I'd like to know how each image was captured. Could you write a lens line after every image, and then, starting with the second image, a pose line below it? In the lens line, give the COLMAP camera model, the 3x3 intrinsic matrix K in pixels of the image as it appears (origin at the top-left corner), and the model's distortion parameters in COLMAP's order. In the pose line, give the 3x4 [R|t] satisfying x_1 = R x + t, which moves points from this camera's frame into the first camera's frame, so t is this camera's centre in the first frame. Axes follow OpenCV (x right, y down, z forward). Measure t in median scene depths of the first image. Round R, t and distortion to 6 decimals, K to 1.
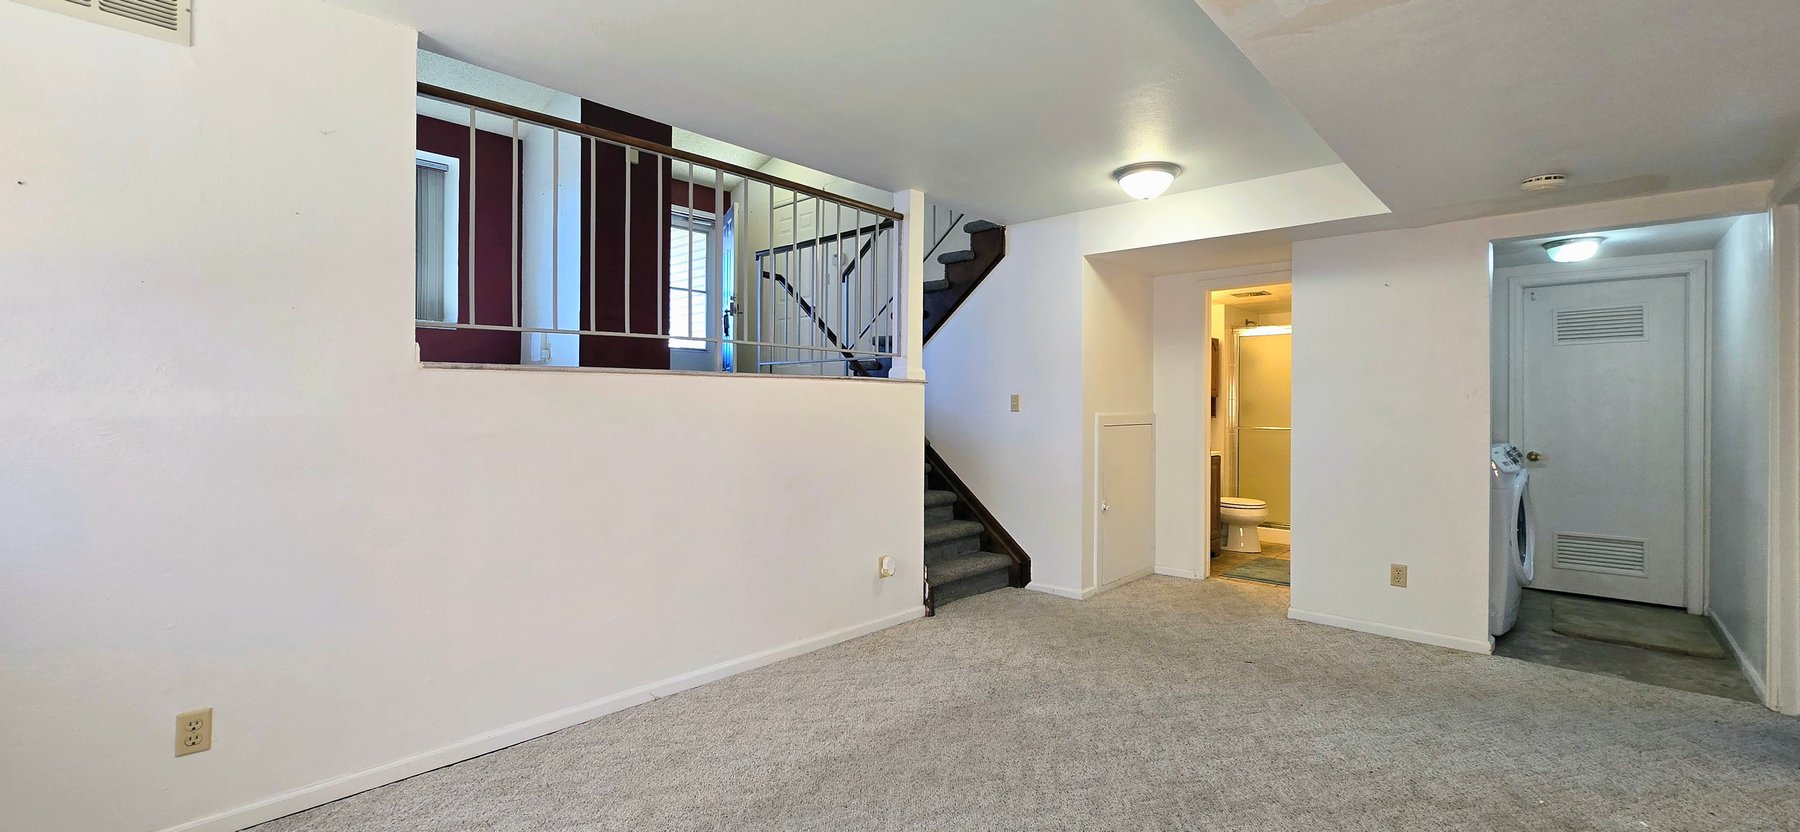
lens RADIAL K [[730.9, 0, 909.1], [0, 730.9, 410.0], [0, 0, 1]] dist [-0.000722, -0.000138]
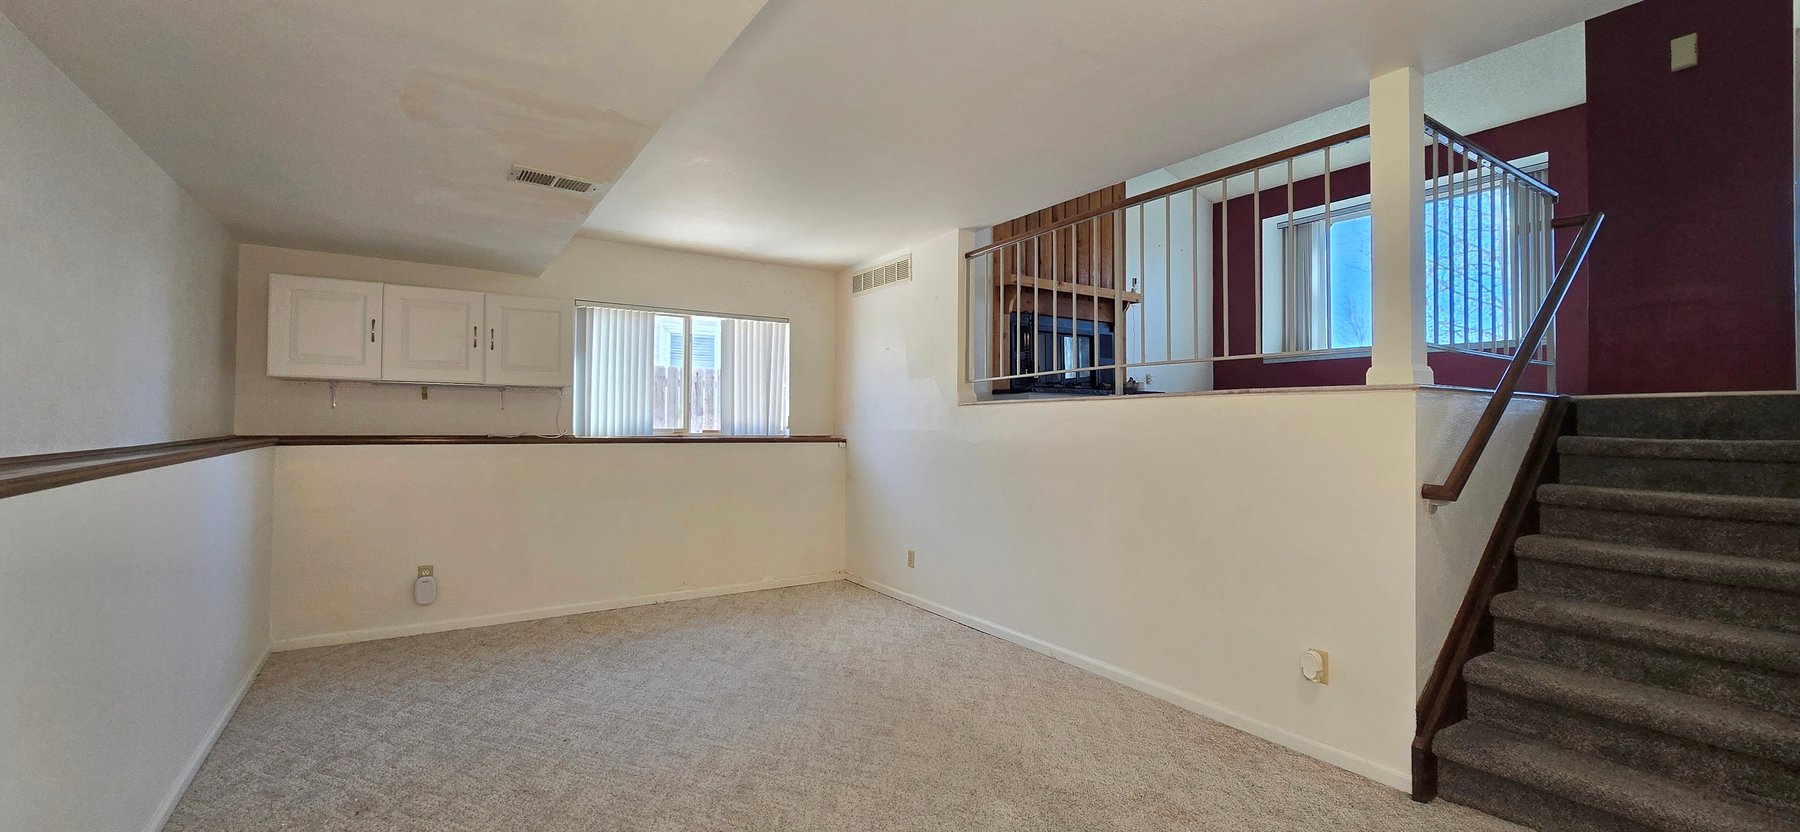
lens RADIAL K [[730.9, 0, 909.1], [0, 730.9, 410.0], [0, 0, 1]] dist [-0.000722, -0.000138]
pose [[-0.237790, -0.021349, -0.971082, 0.855047], [-0.010625, 0.999756, -0.019378, -0.005881], [0.971258, 0.005710, -0.237959, 0.948607]]
